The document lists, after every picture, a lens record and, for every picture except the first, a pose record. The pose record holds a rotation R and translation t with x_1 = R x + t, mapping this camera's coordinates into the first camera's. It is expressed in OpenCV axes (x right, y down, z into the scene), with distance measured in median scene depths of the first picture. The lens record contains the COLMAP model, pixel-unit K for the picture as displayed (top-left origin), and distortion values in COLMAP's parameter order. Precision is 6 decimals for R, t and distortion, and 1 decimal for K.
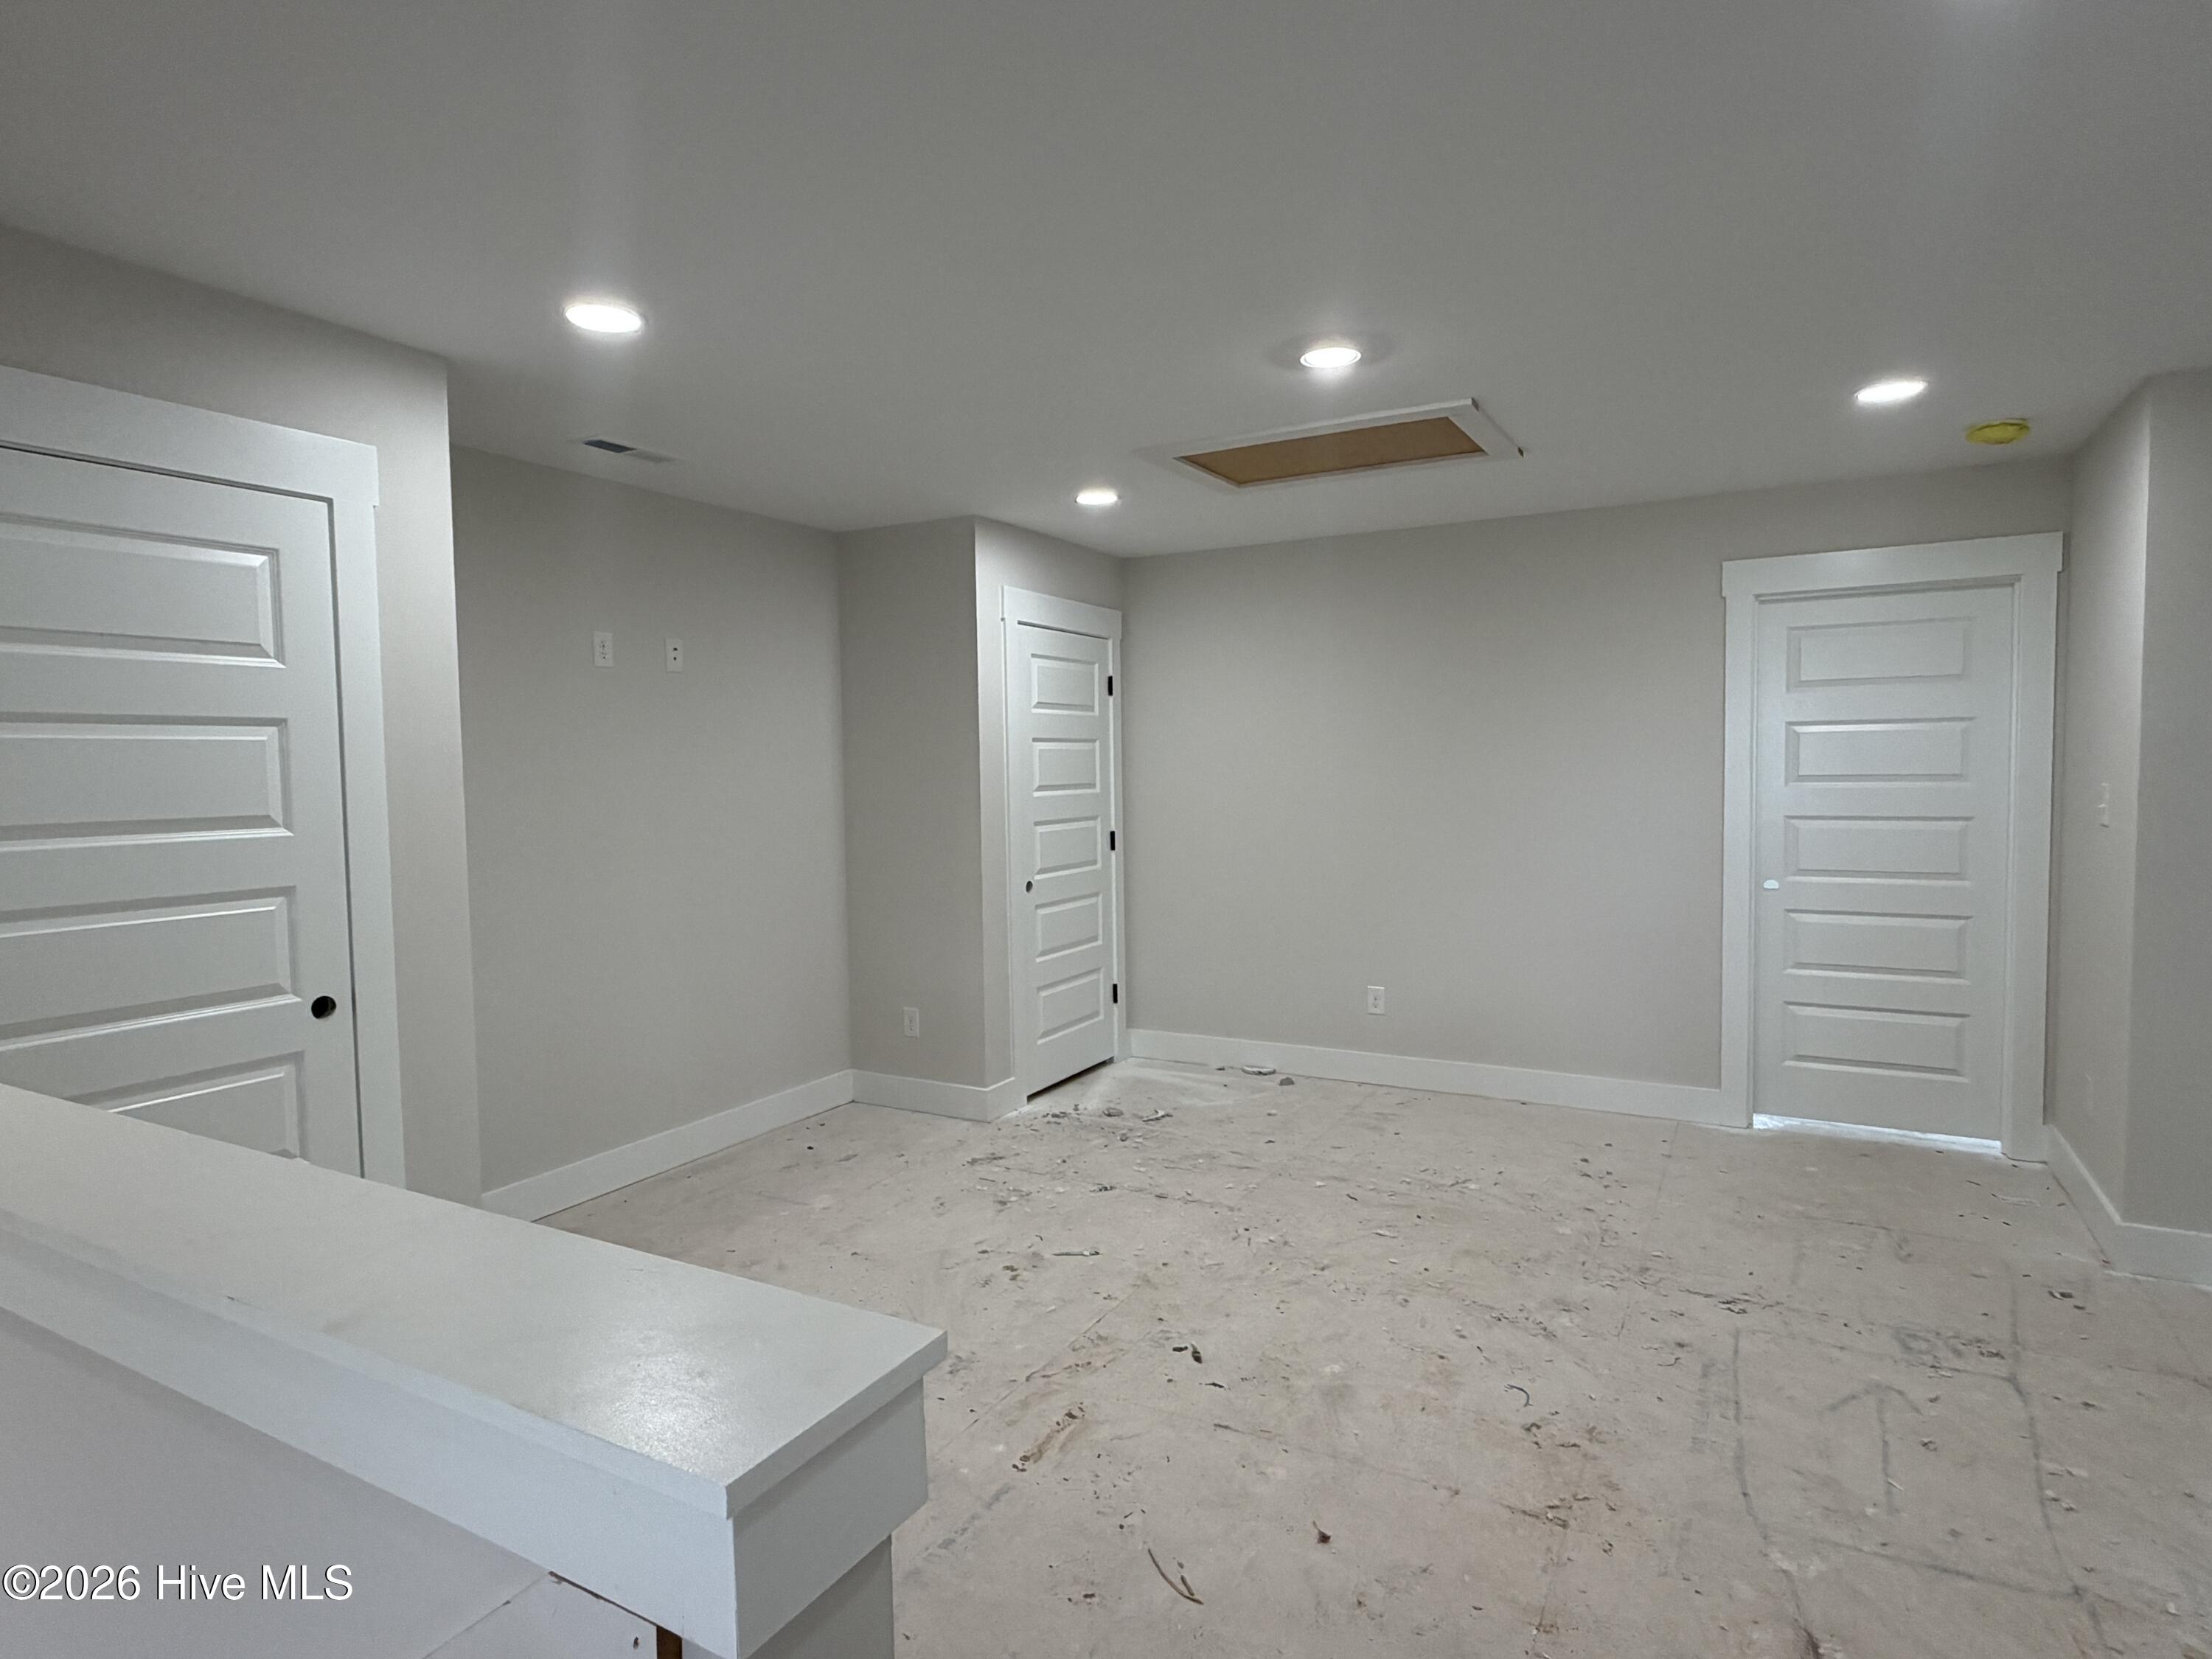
lens RADIAL K [[1219.8, 0, 1096.8], [0, 1219.8, 822.6], [0, 0, 1]] dist [0.002174, 0.000287]
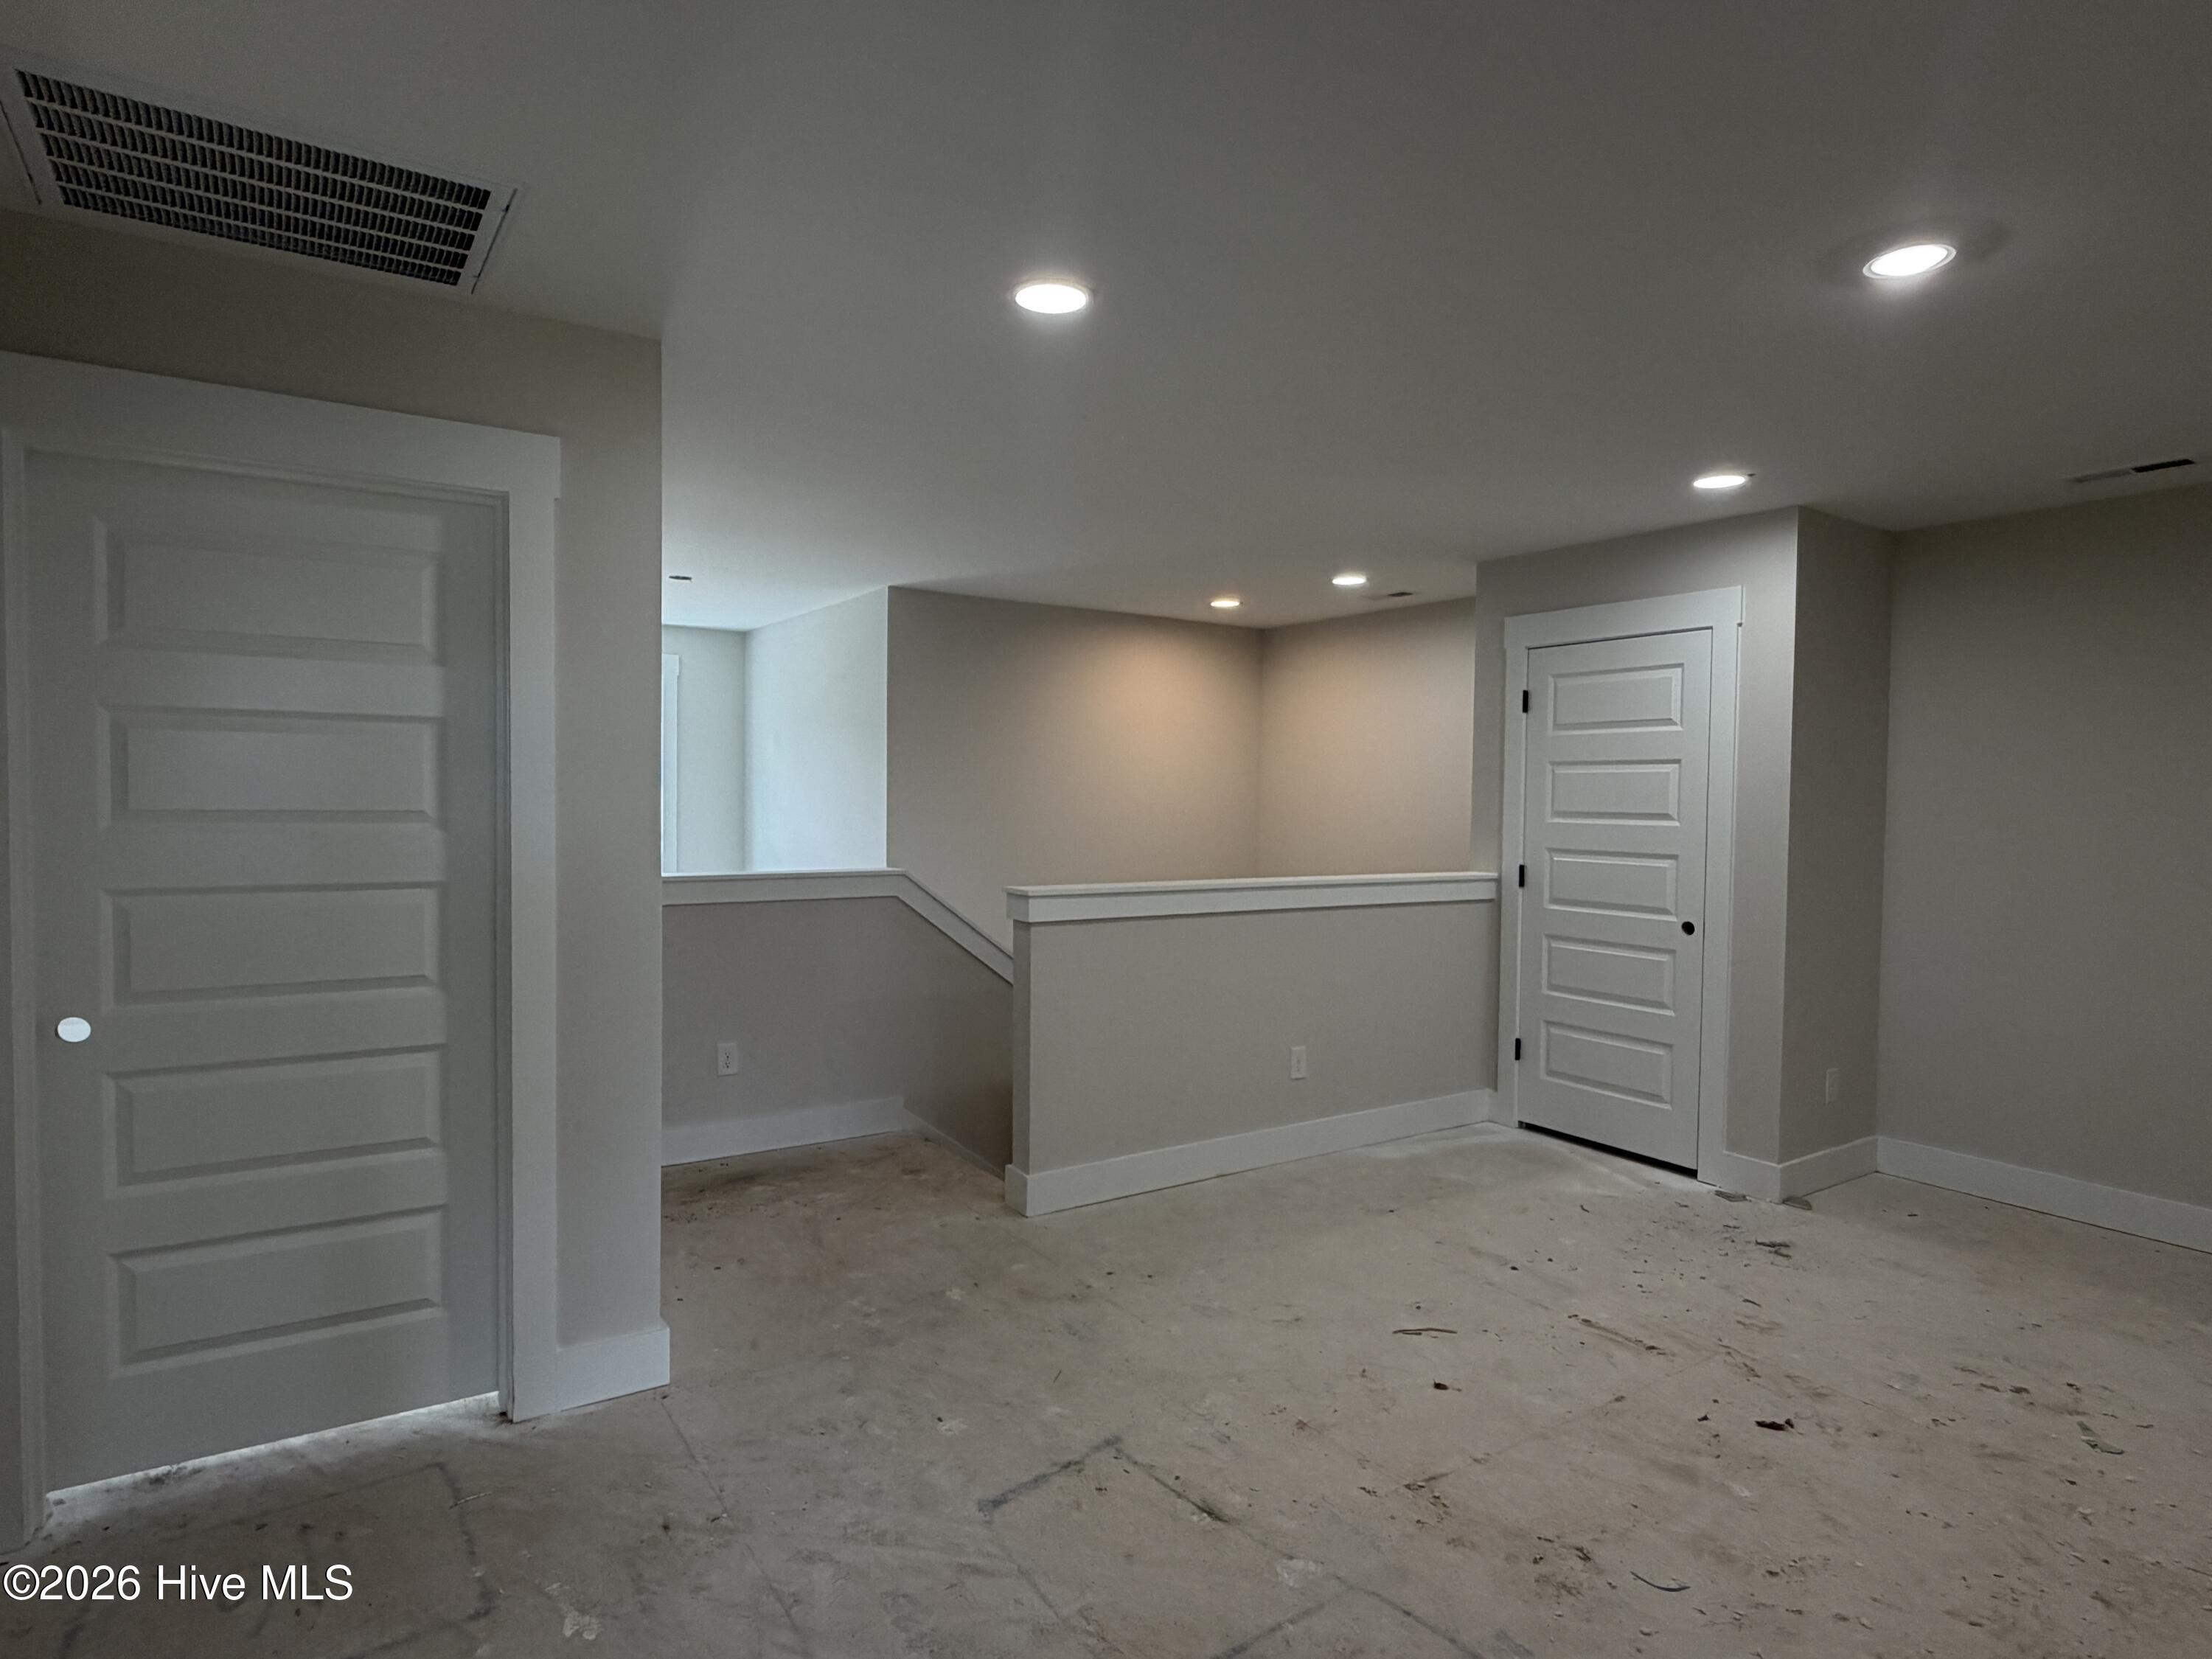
lens RADIAL K [[1216.8, 0, 1106.0], [0, 1216.8, 829.5], [0, 0, 1]] dist [-0.001405, 0.000293]
pose [[-0.451787, 0.037525, -0.891337, 0.798979], [-0.048980, 0.996565, 0.066782, -0.038070], [0.890780, 0.073829, -0.448397, 0.662876]]
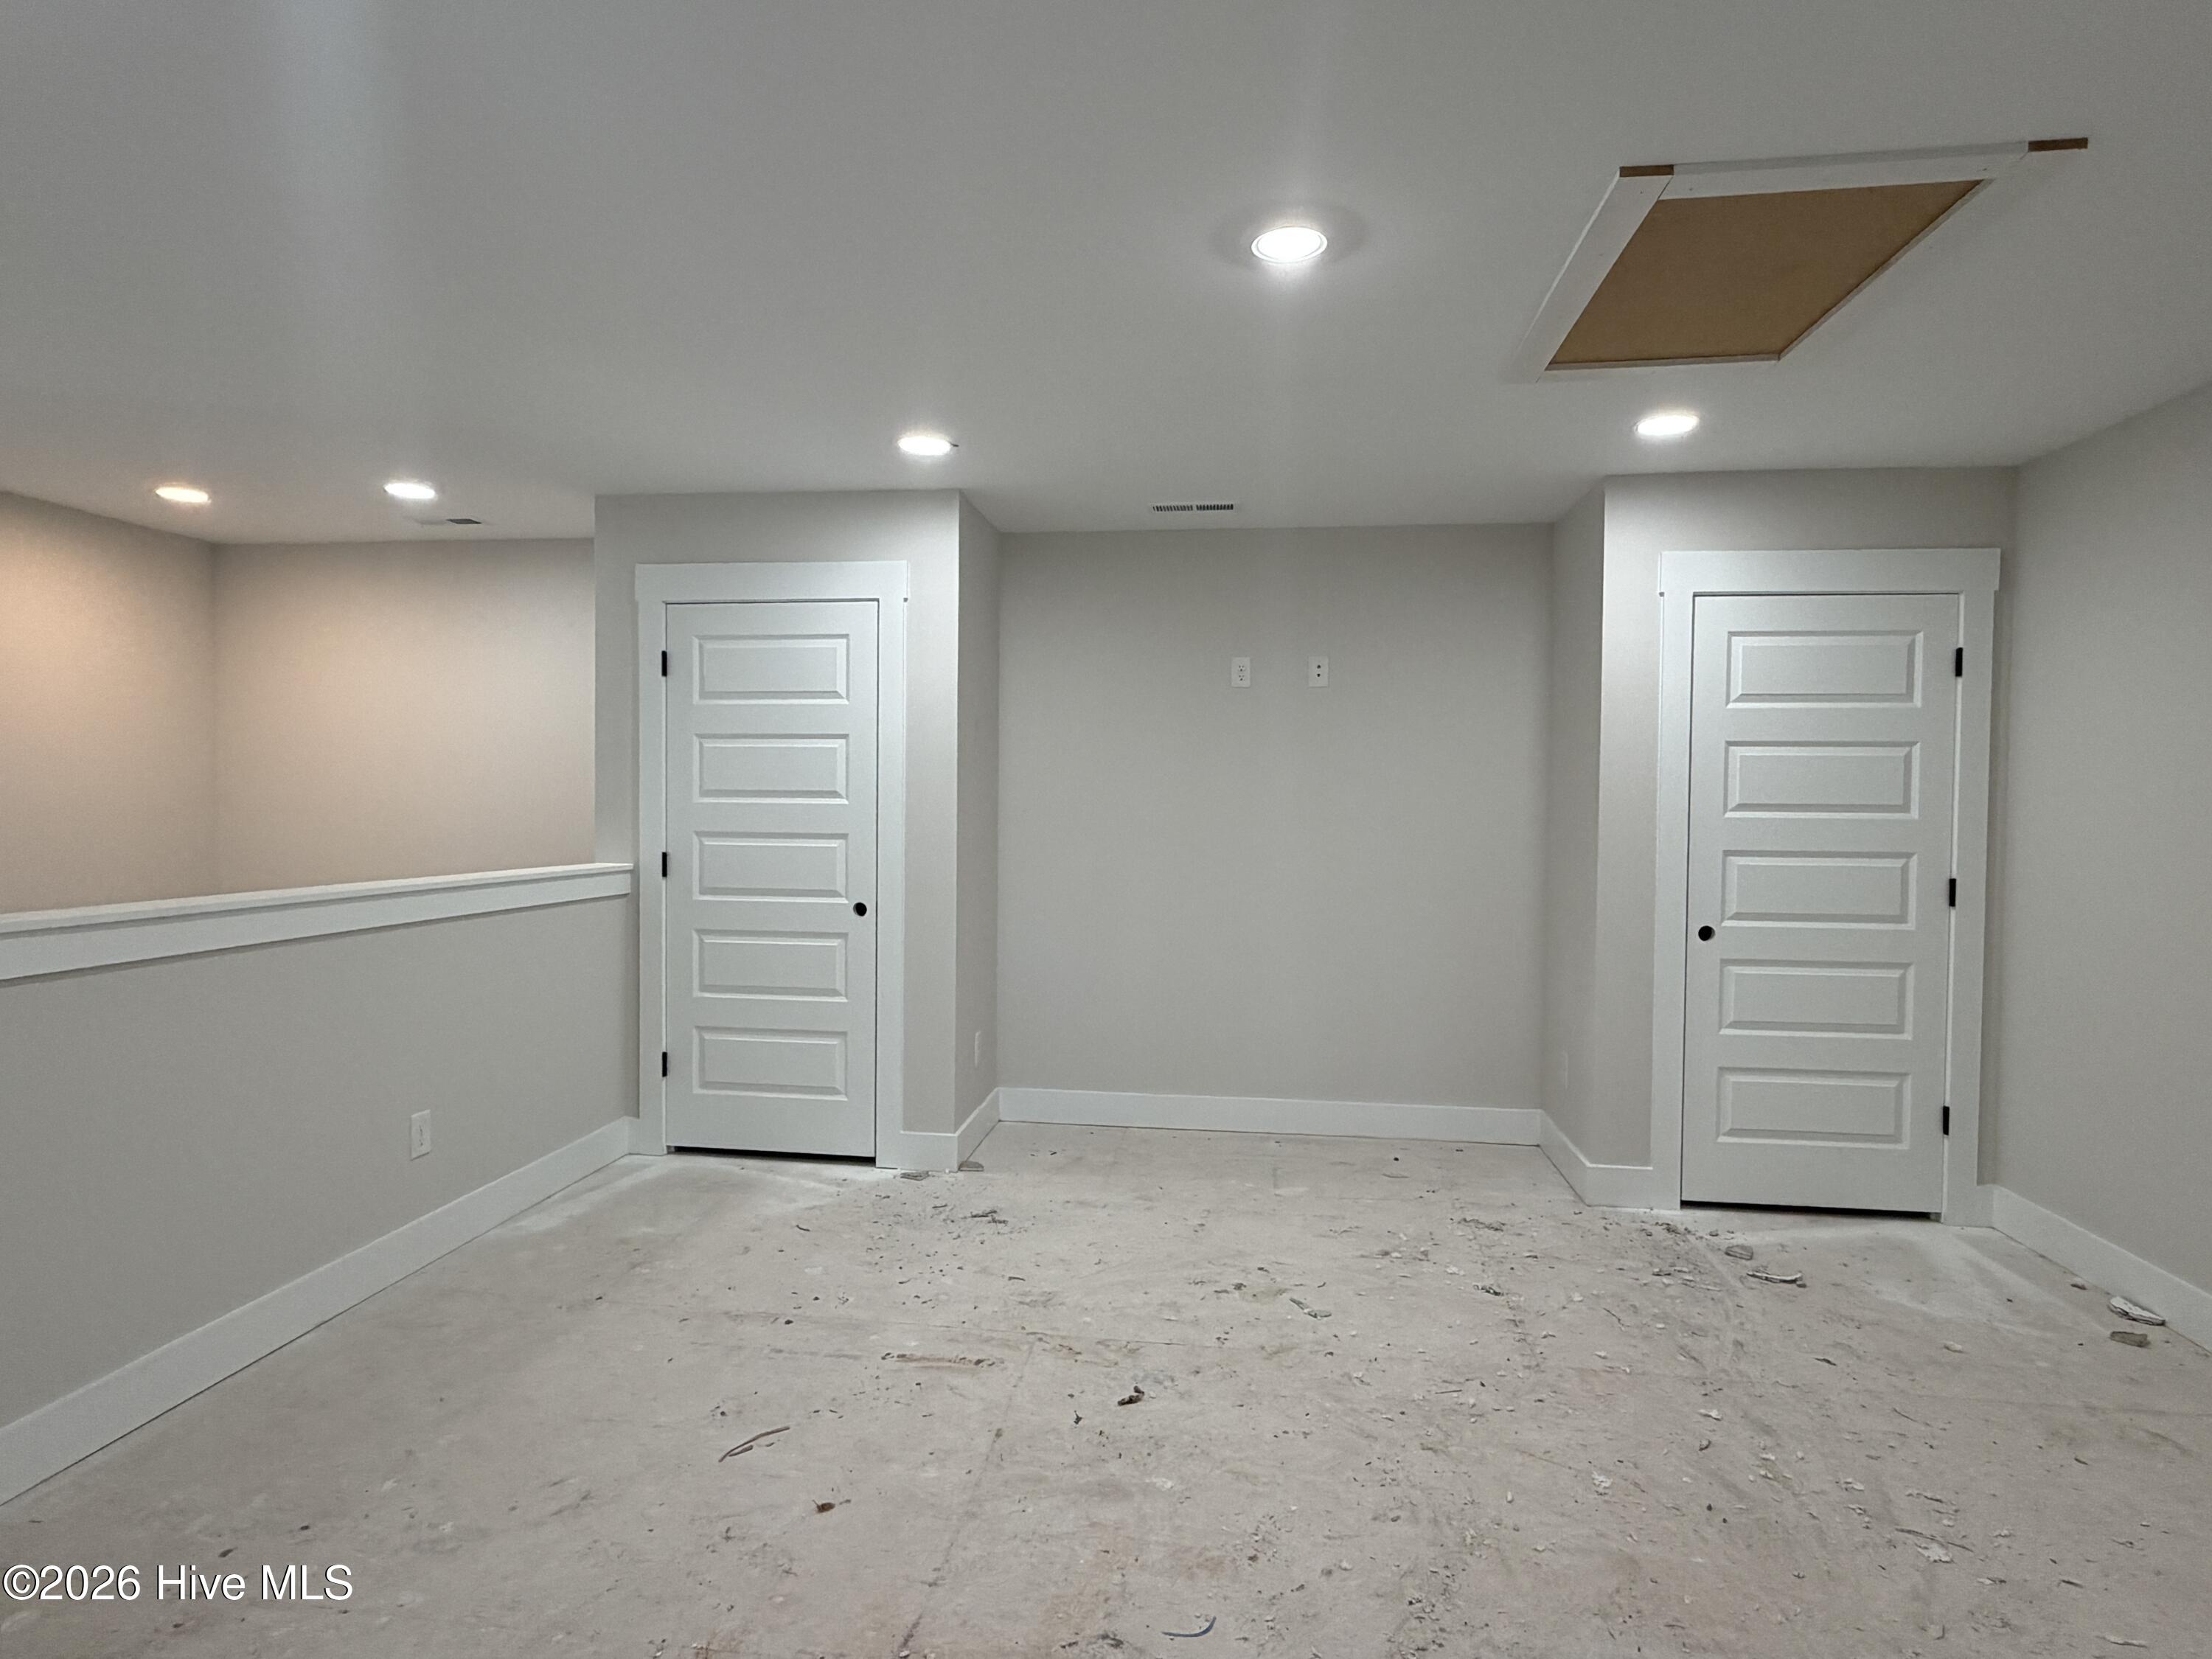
lens RADIAL K [[1219.8, 0, 1096.8], [0, 1219.8, 822.6], [0, 0, 1]] dist [0.002174, 0.000287]
pose [[0.372829, 0.039396, -0.927063, 0.647127], [-0.062141, 0.997915, 0.017416, -0.008631], [0.925817, 0.051115, 0.374500, 0.434913]]
